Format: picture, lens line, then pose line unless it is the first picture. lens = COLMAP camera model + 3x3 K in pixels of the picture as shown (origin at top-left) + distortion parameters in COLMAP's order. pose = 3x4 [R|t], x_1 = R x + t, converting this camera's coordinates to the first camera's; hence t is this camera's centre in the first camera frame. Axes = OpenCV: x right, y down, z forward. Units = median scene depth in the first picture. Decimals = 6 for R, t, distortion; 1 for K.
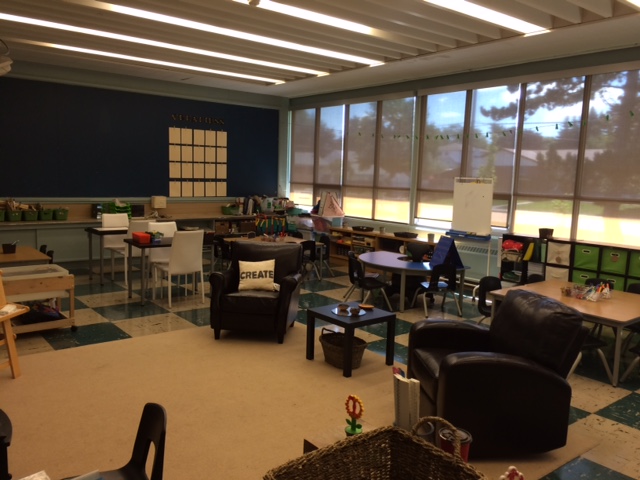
lens RADIAL K [[557.7, 0, 319.7], [0, 557.7, 240.6], [0, 0, 1]] dist [0.052543, -0.026904]
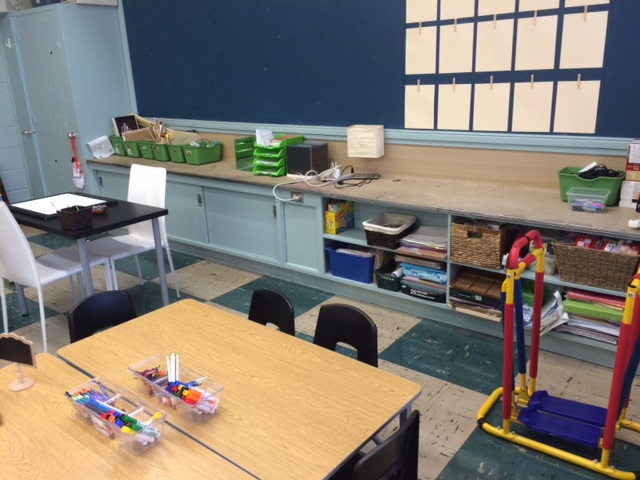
lens RADIAL K [[557.7, 0, 321.7], [0, 557.7, 241.5], [0, 0, 1]] dist [0.052543, -0.026904]
pose [[0.252142, 0.255735, -0.933287, 0.080621], [-0.075114, 0.966710, 0.244600, -0.090753], [0.964771, 0.008428, 0.262958, 0.838922]]
